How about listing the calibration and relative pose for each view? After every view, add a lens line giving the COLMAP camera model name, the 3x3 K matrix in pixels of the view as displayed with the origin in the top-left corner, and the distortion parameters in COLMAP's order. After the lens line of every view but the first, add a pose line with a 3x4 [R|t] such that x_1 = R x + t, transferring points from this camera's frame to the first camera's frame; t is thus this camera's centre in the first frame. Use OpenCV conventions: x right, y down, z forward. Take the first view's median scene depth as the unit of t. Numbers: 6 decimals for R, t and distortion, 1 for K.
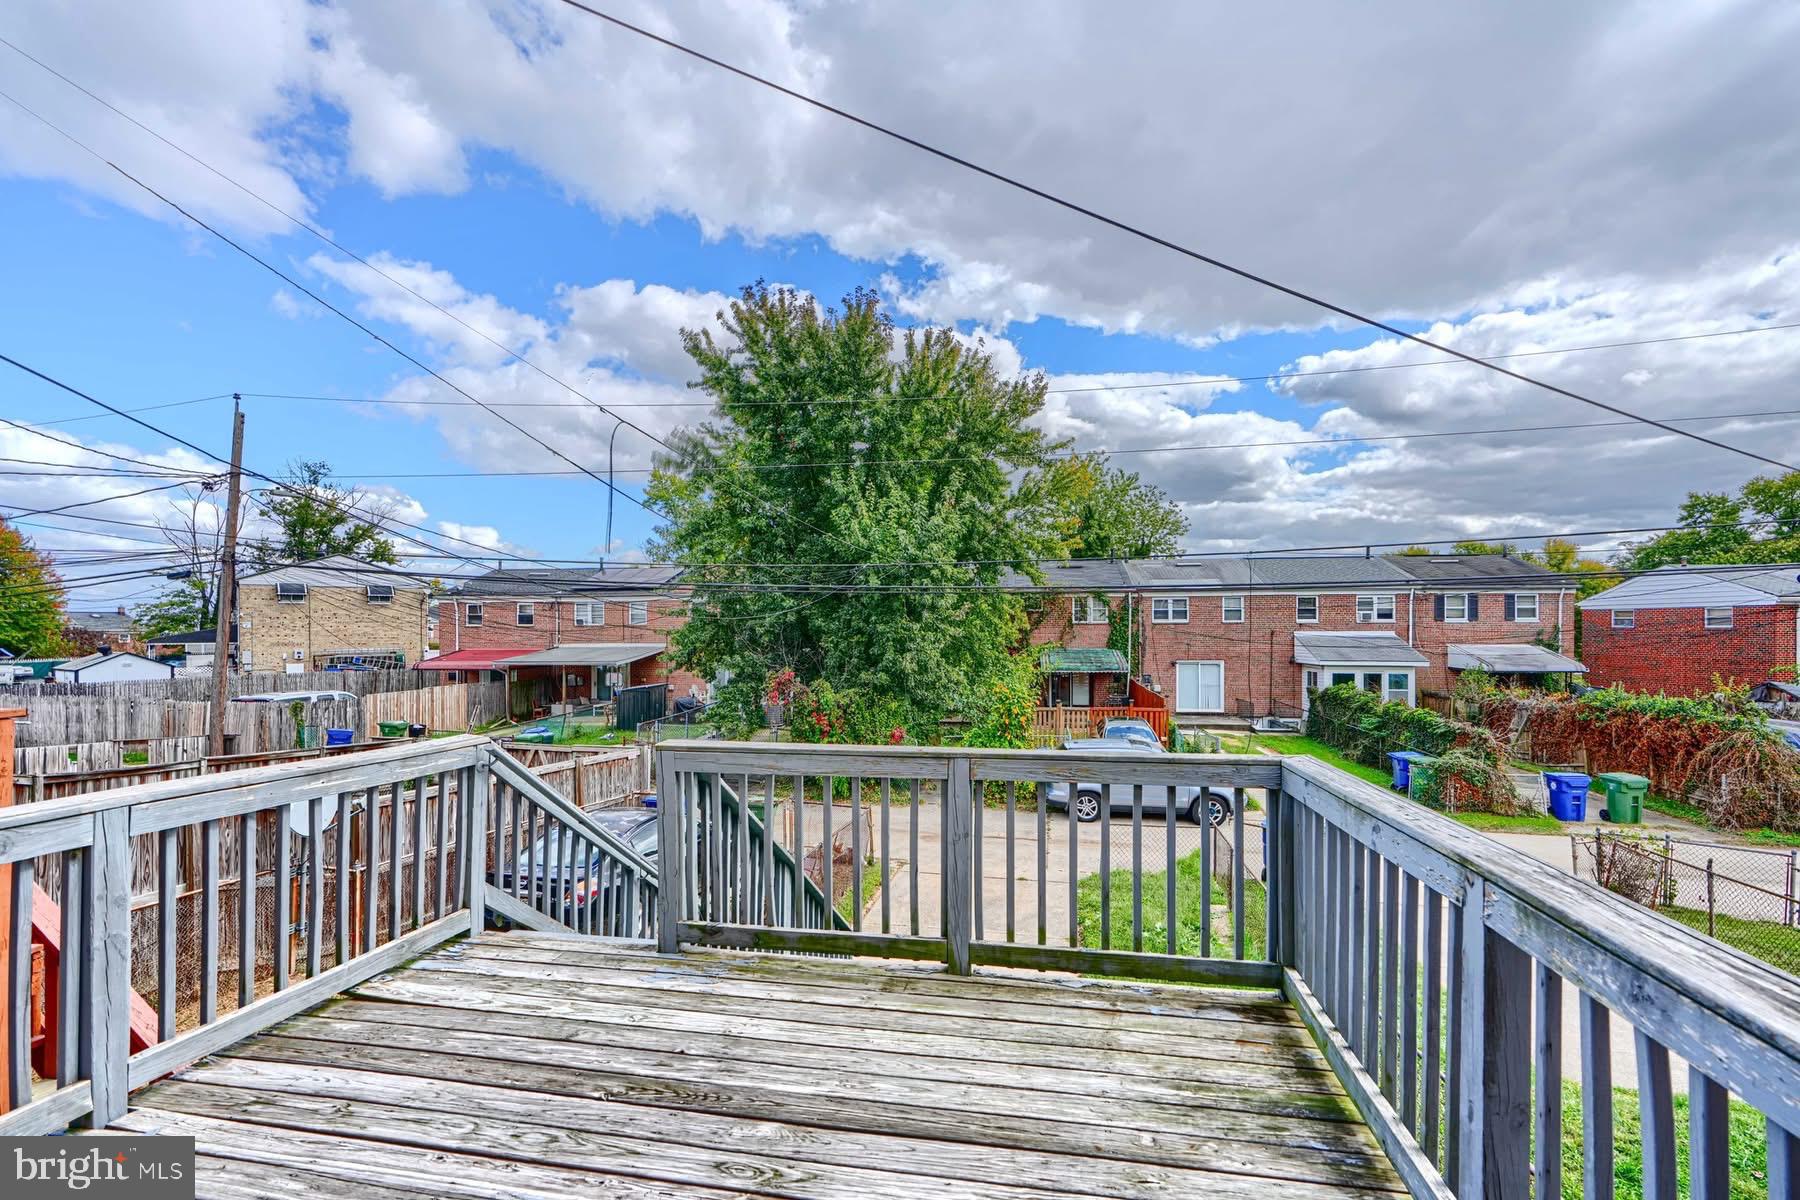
lens RADIAL K [[822.8, 0, 904.1], [0, 822.8, 610.8], [0, 0, 1]] dist [0.002899, 0.000617]
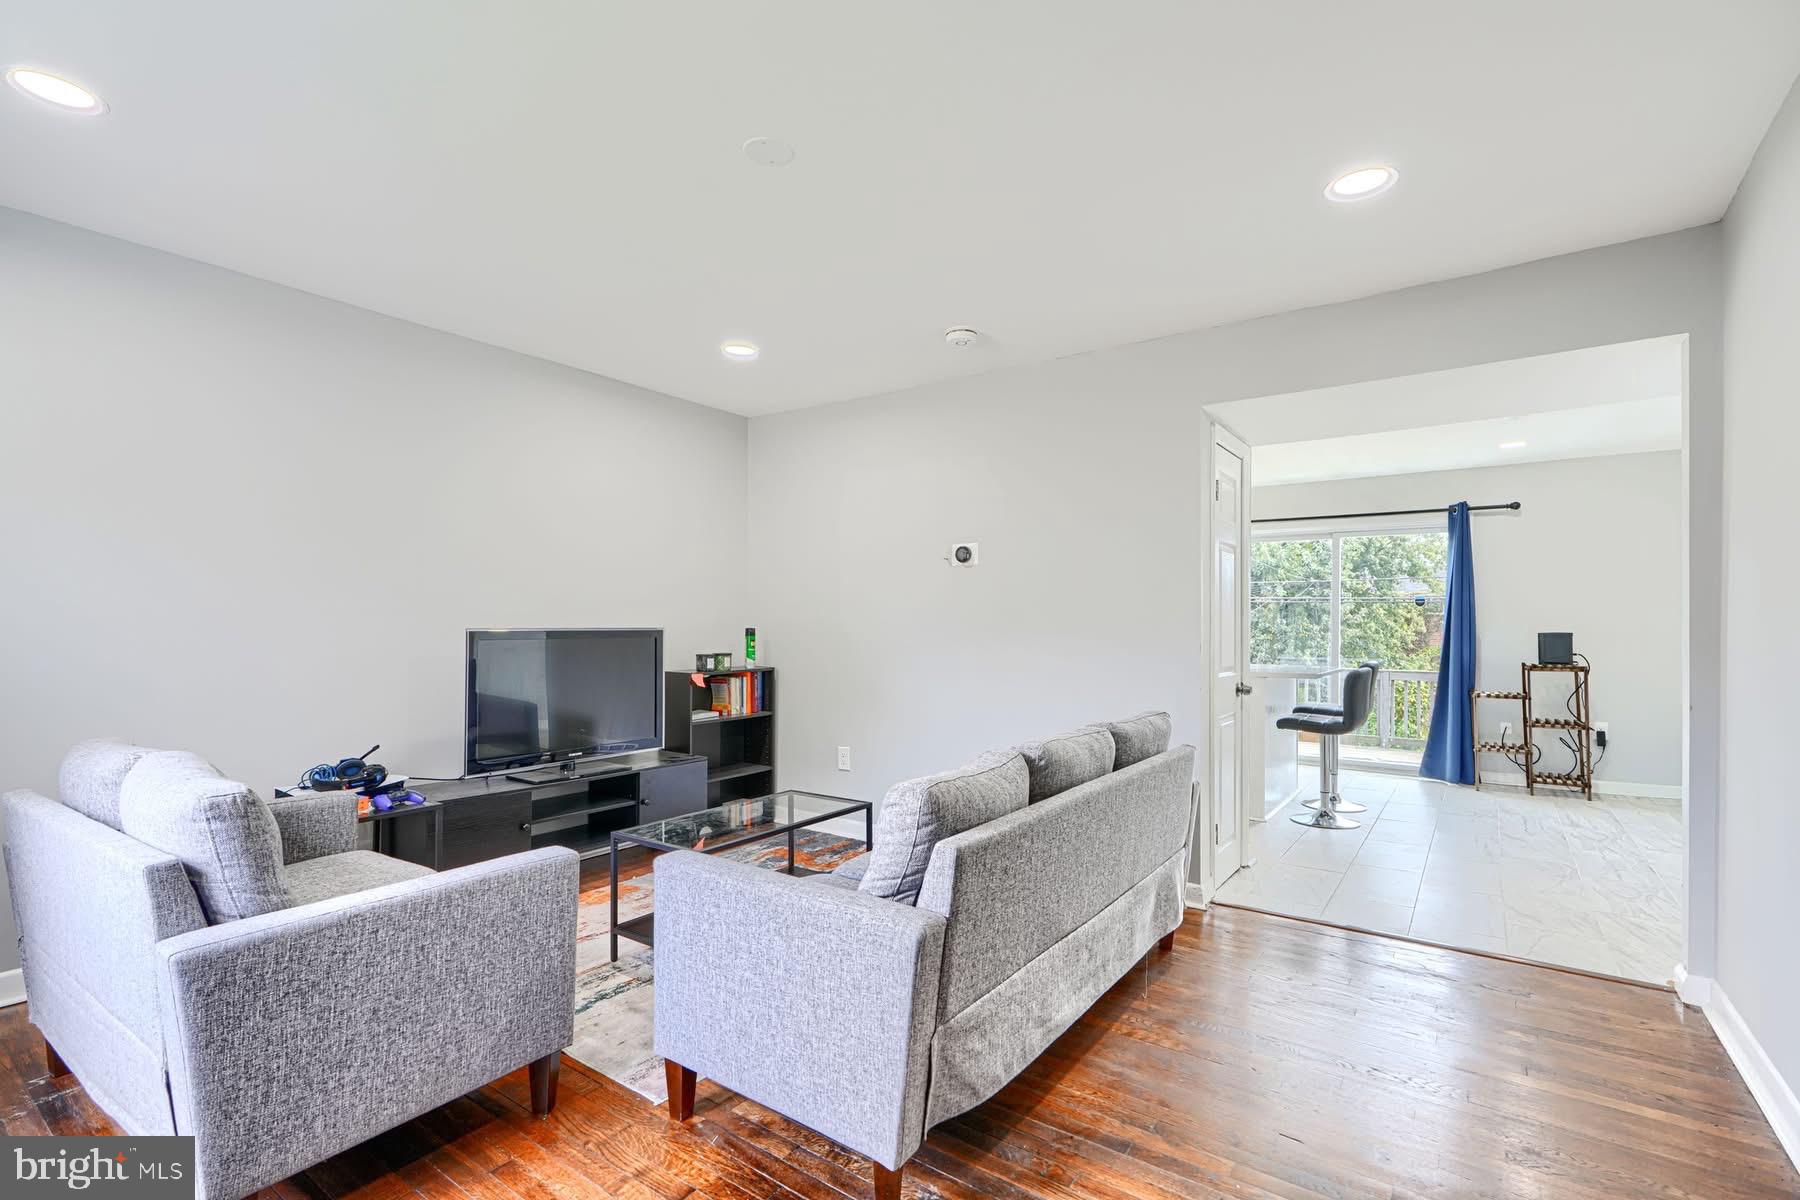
lens RADIAL K [[822.8, 0, 897.0], [0, 822.8, 613.3], [0, 0, 1]] dist [0.002899, 0.000617]
pose [[0.911329, 0.006575, -0.411627, -0.046748], [-0.005342, 0.999977, 0.004144, -0.003968], [0.411645, -0.001578, 0.911343, -0.349352]]
